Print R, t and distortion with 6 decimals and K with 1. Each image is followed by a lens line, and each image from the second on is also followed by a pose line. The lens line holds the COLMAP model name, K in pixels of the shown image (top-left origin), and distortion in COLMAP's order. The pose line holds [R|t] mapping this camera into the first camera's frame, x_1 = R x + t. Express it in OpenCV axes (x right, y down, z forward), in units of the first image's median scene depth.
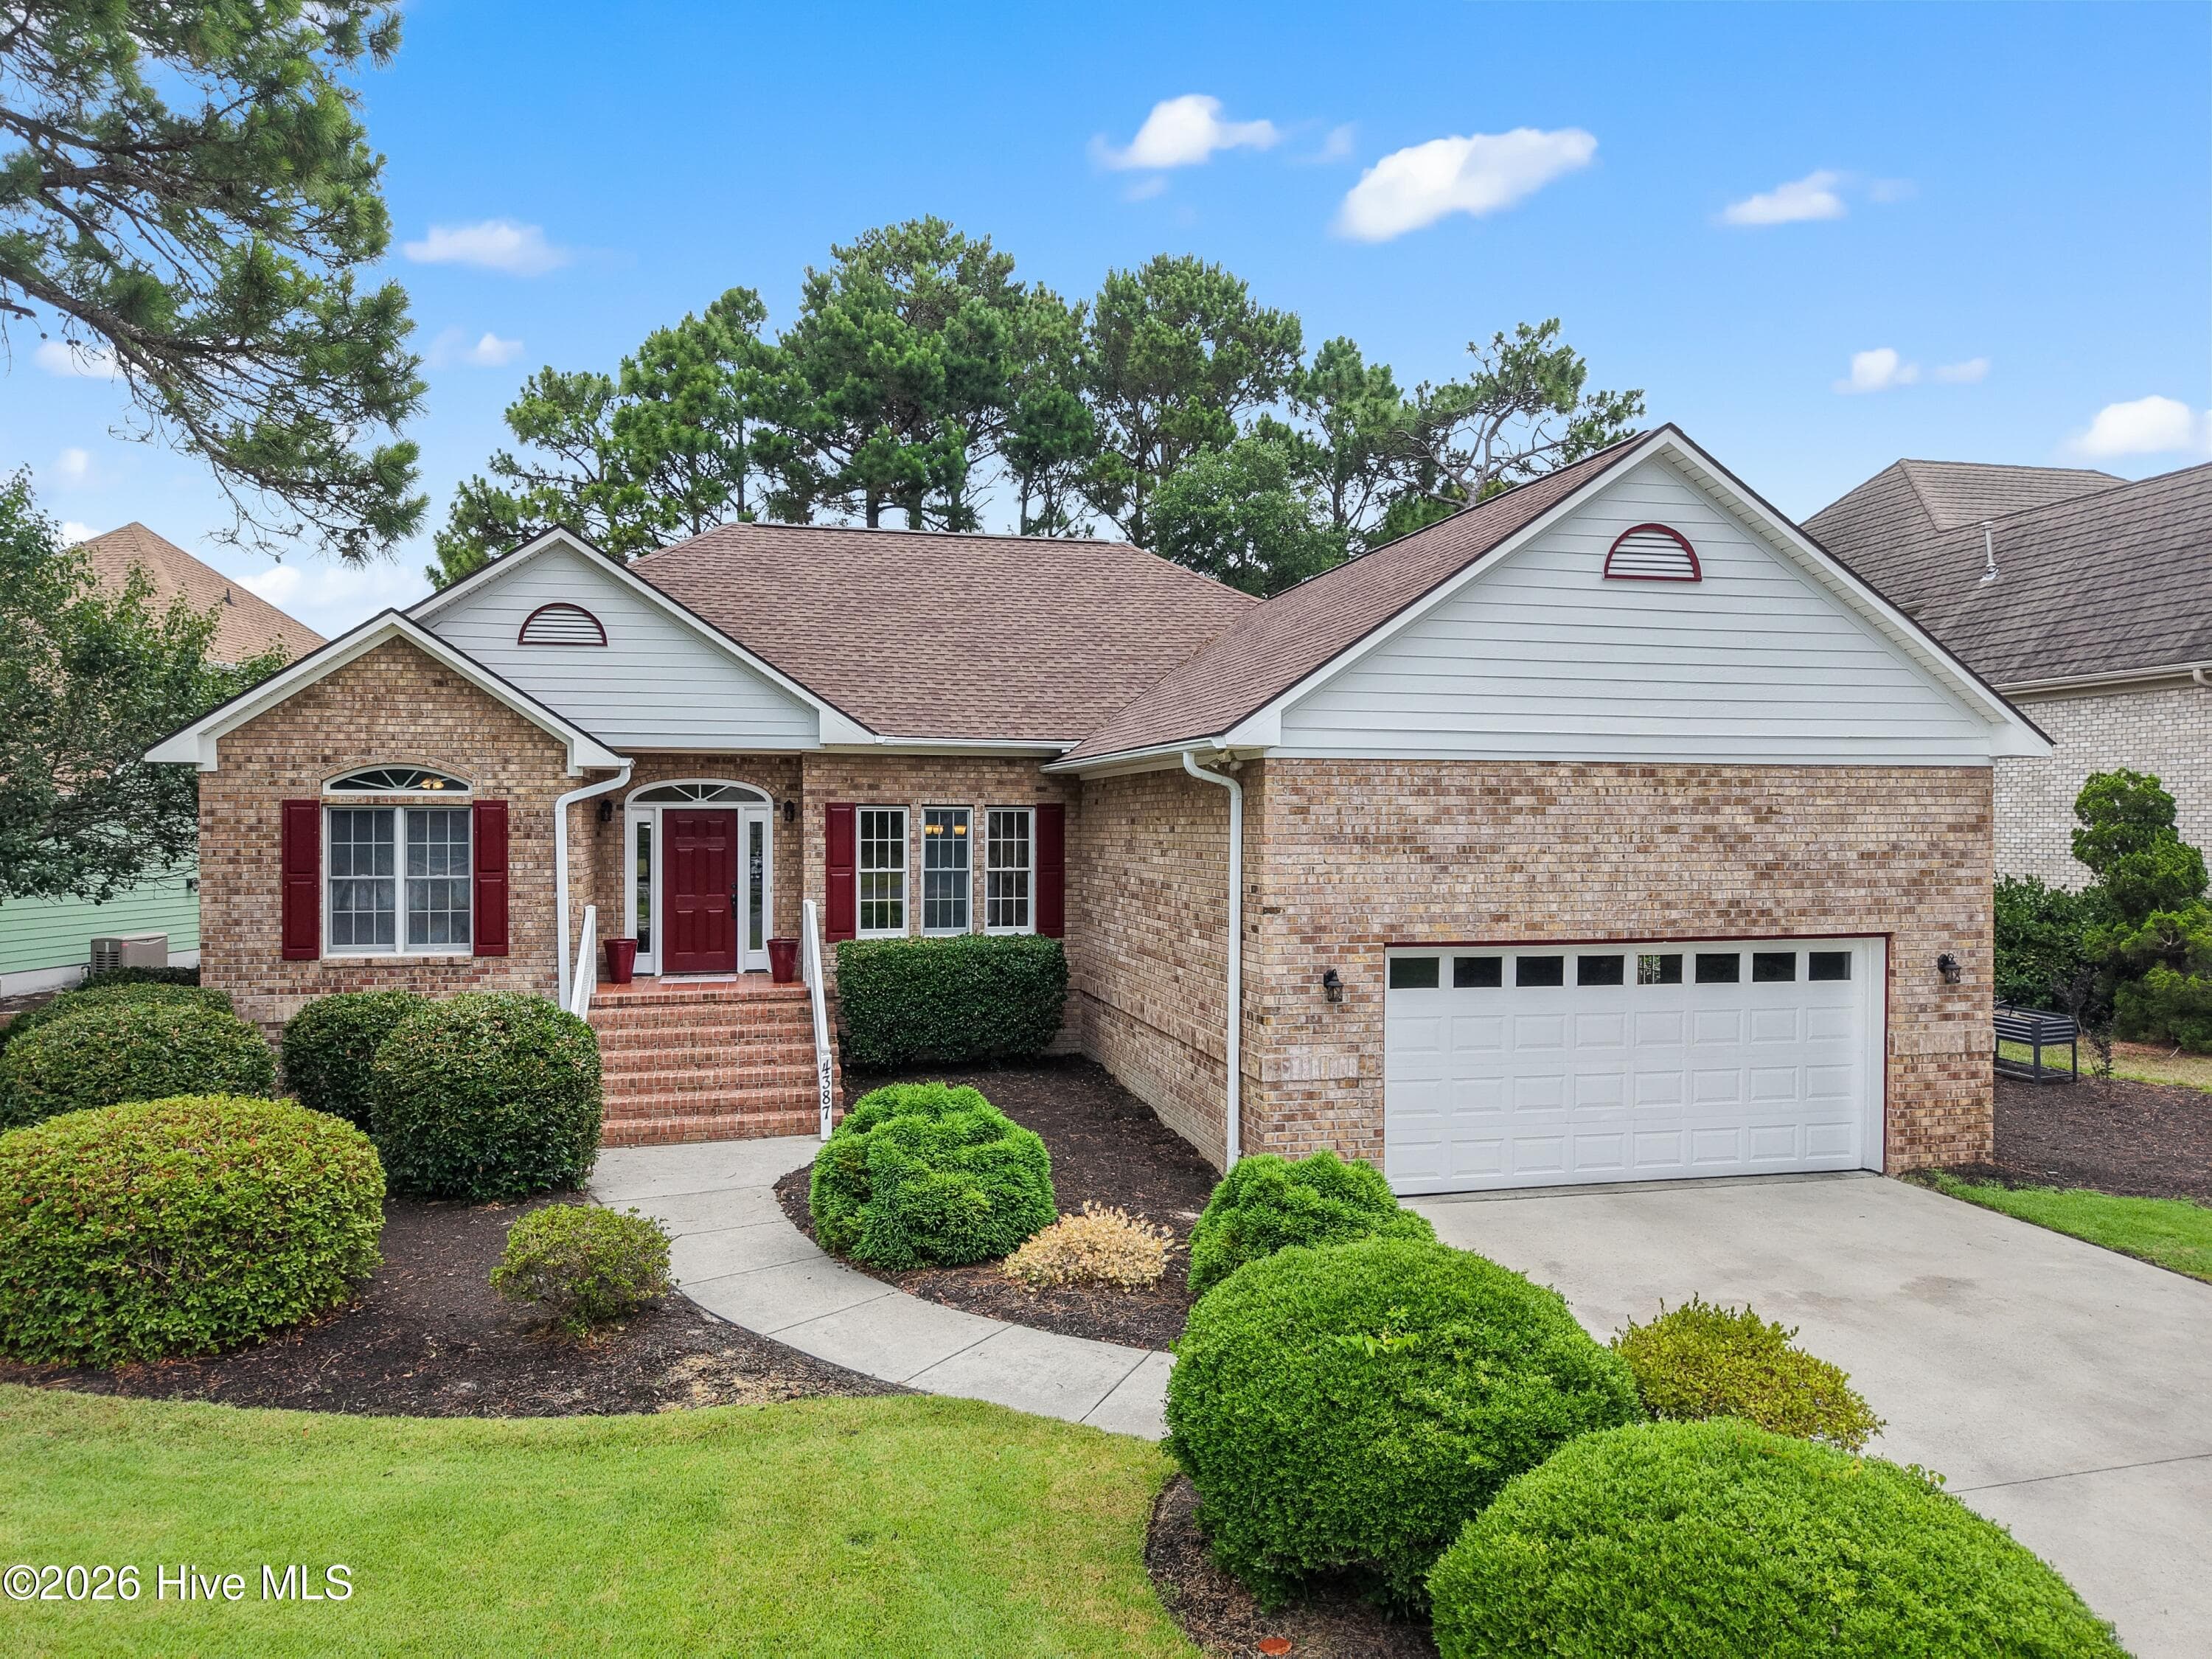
lens RADIAL K [[1478.2, 0, 1100.3], [0, 1478.2, 825.2], [0, 0, 1]] dist [0.033728, -0.037170]
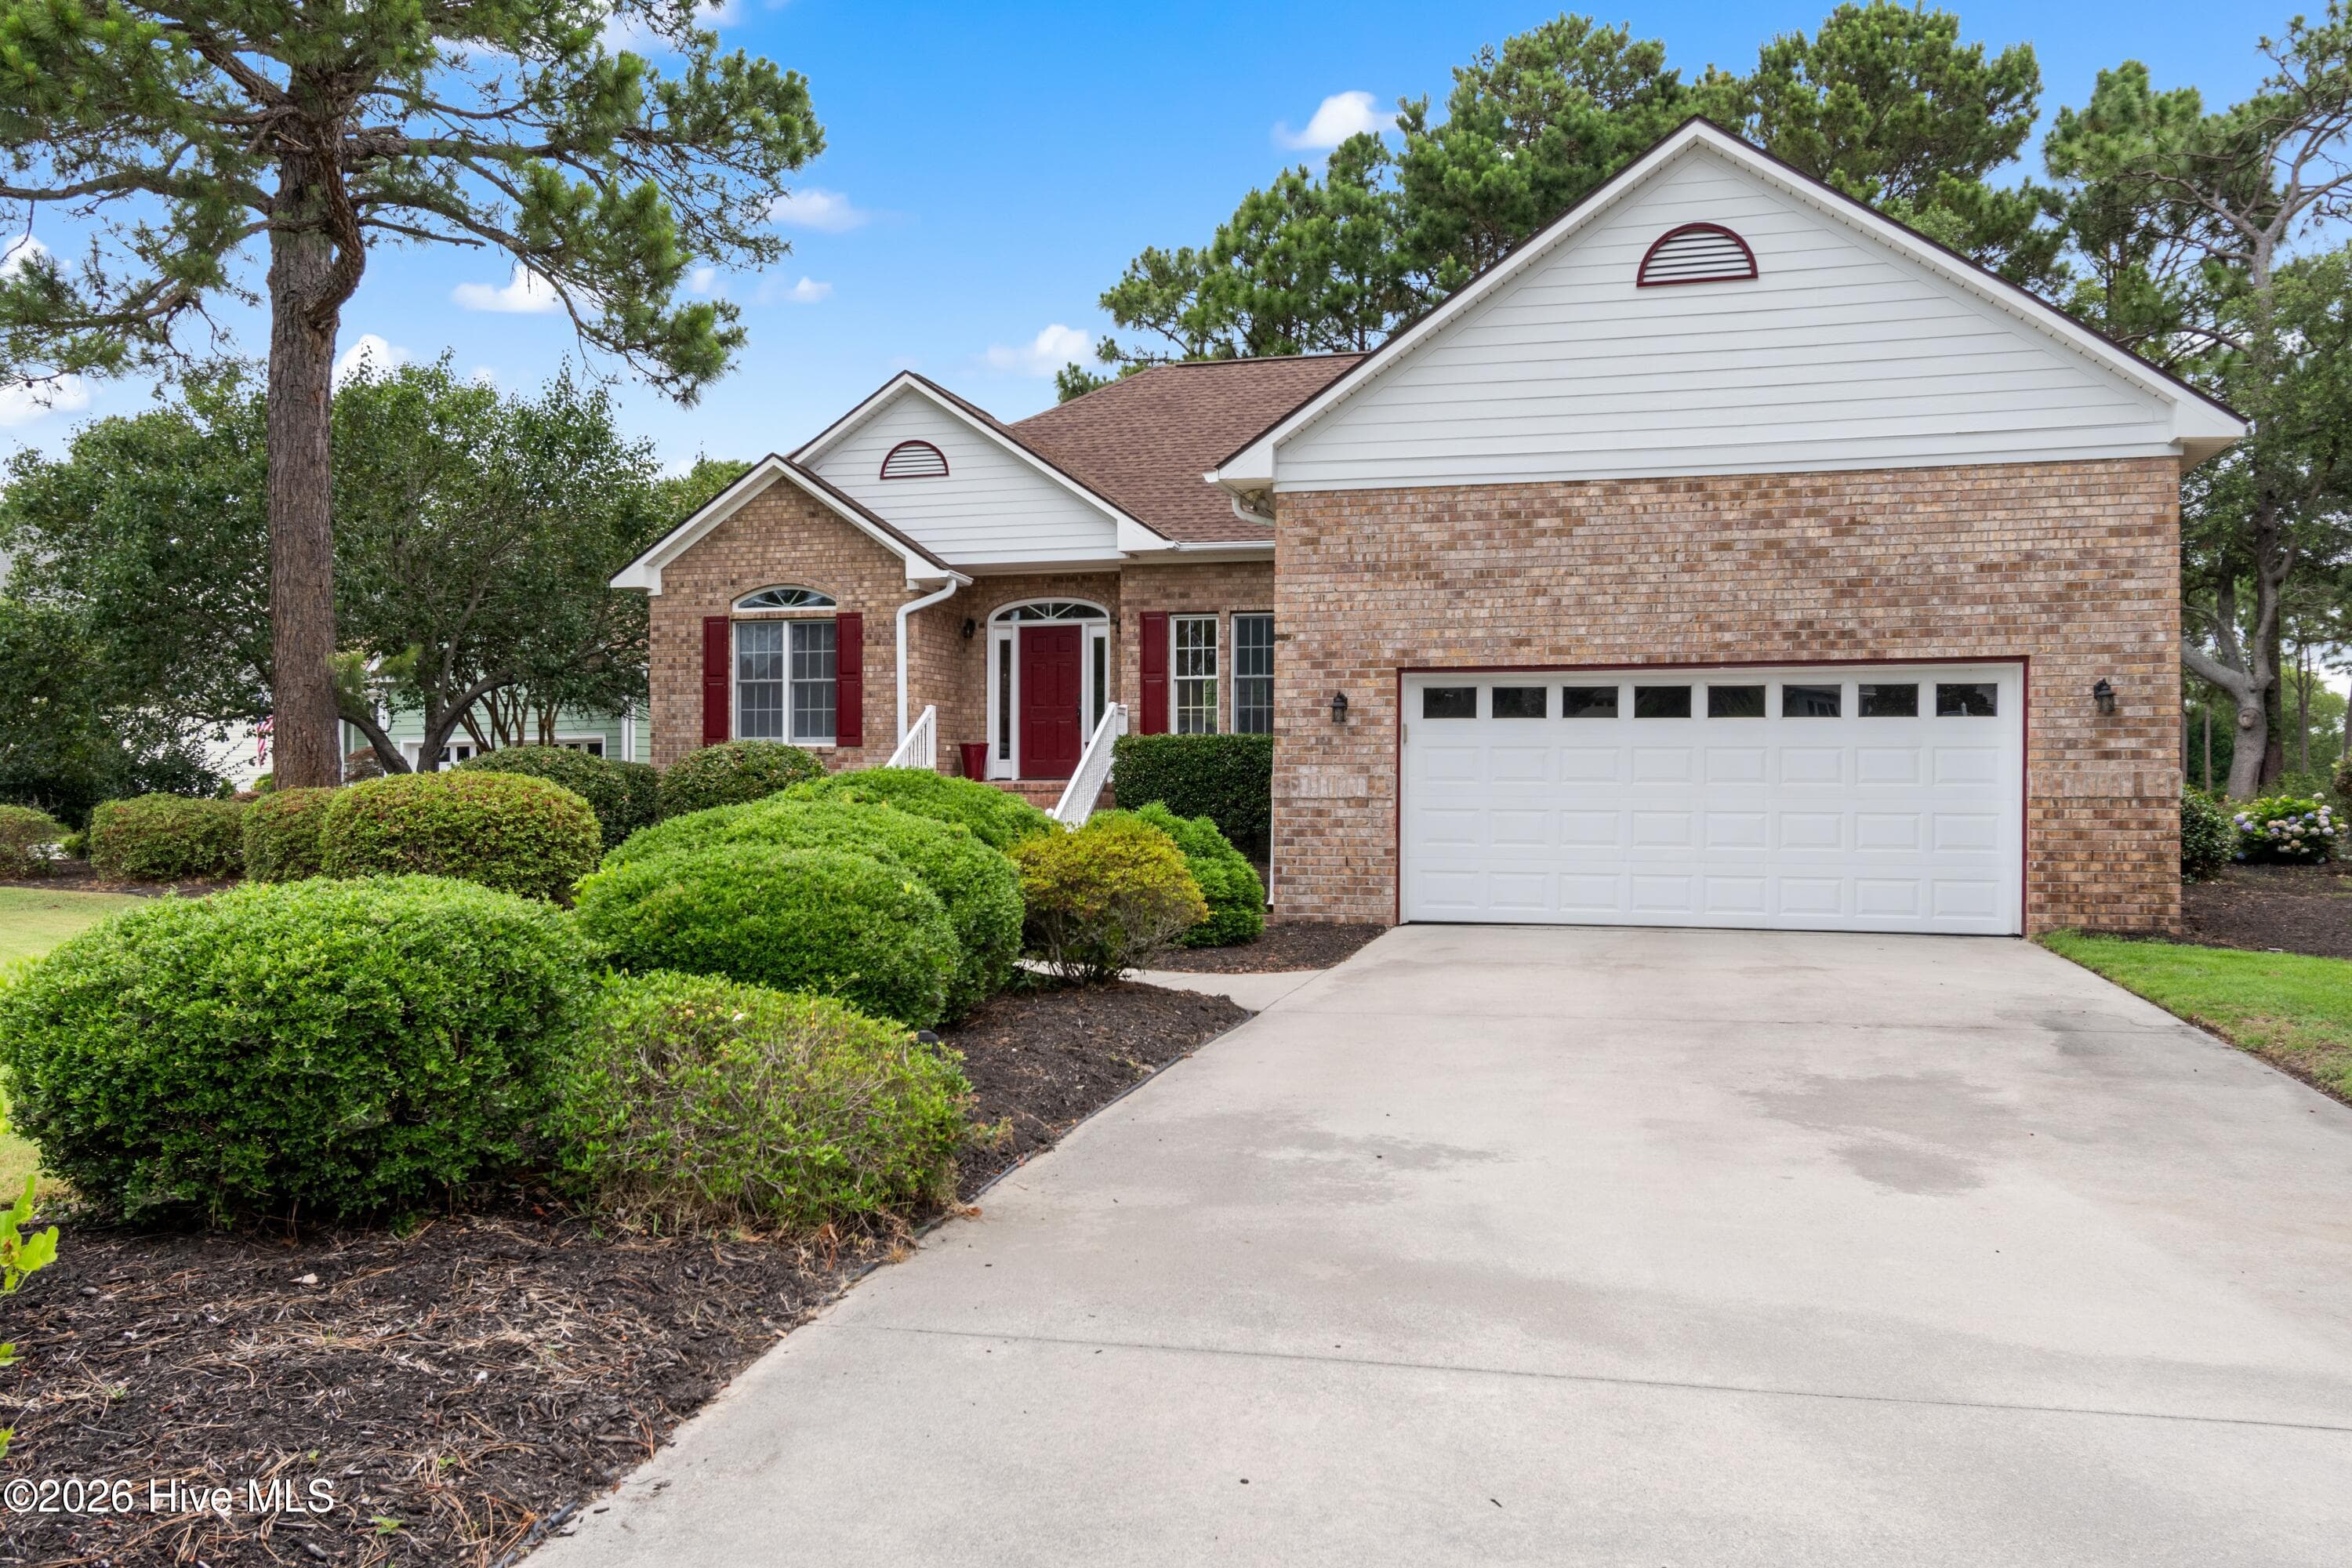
lens RADIAL K [[1851.5, 0, 1176.0], [0, 1851.5, 784.0], [0, 0, 1]] dist [0.005883, -0.002684]
pose [[0.878589, -0.002932, -0.477570, 0.535951], [-0.001623, 0.999957, -0.009124, 0.137698], [0.477576, 0.008791, 0.878547, -0.159796]]
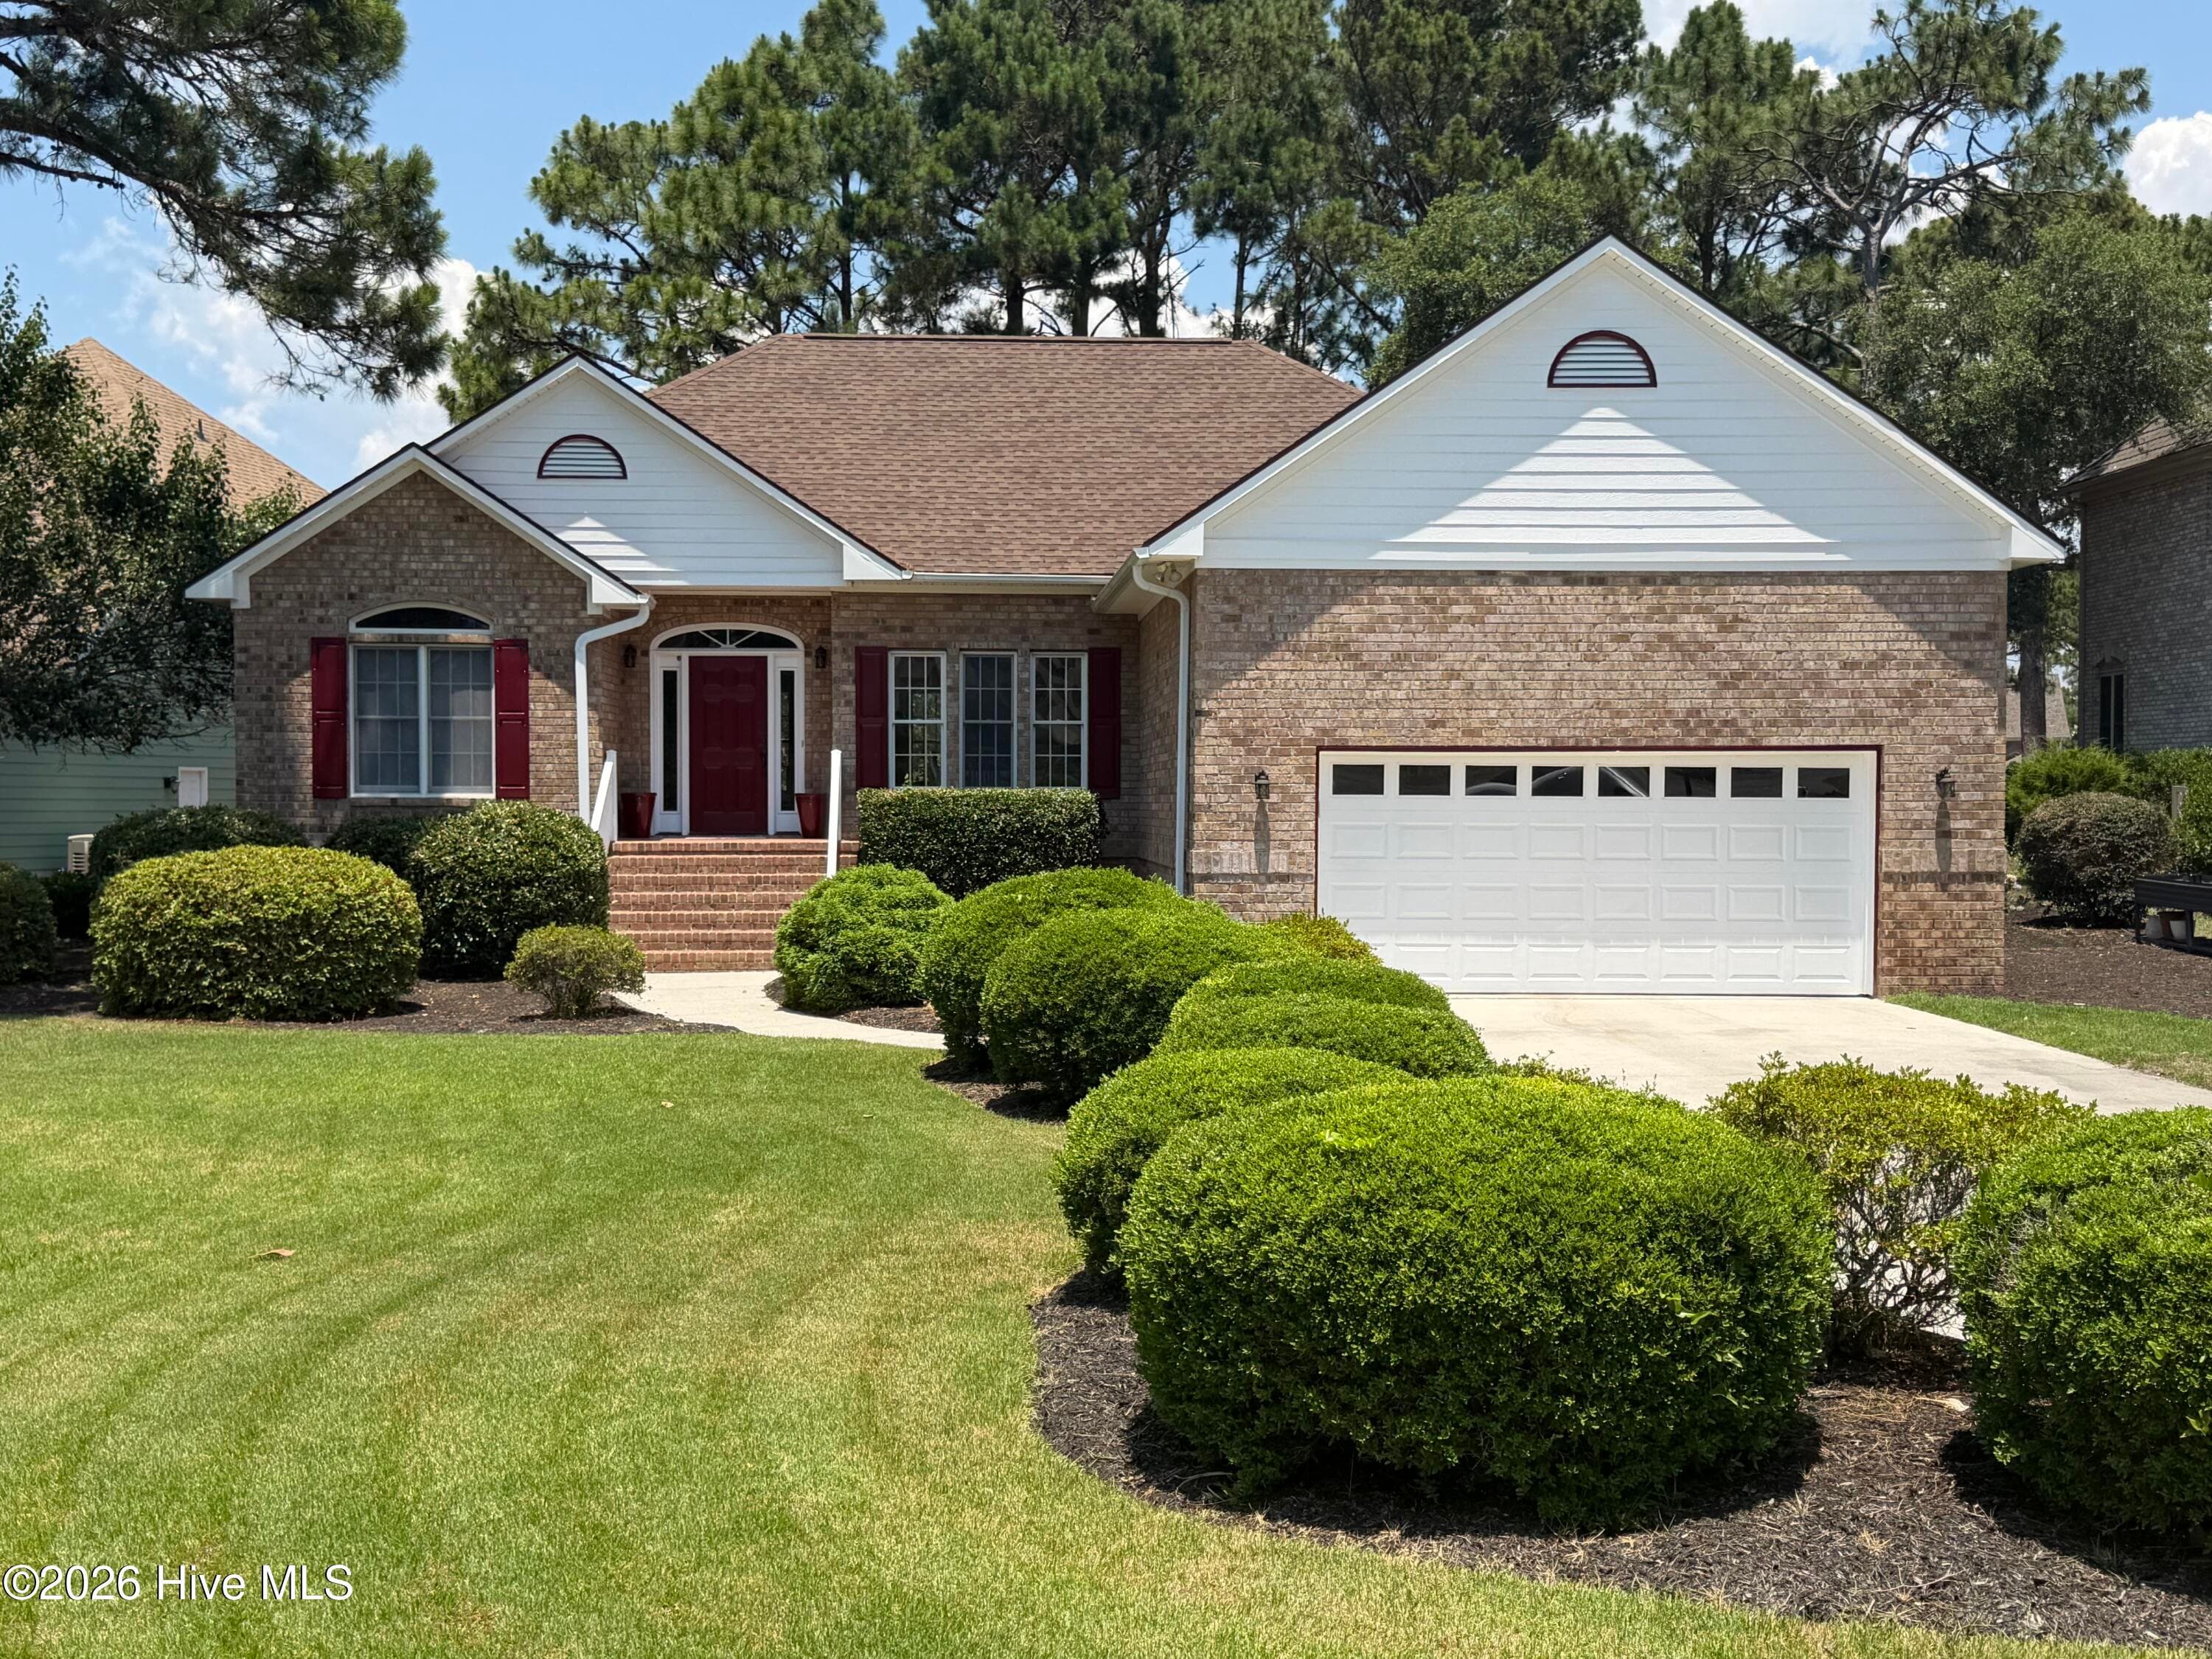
lens RADIAL K [[2620.2, 0, 1106.6], [0, 2620.2, 845.9], [0, 0, 1]] dist [0.137934, 0.008905]
pose [[0.984665, 0.003681, -0.174417, 0.295863], [-0.001010, 0.999881, 0.015395, 0.097470], [0.174453, -0.014983, 0.984551, -0.683953]]
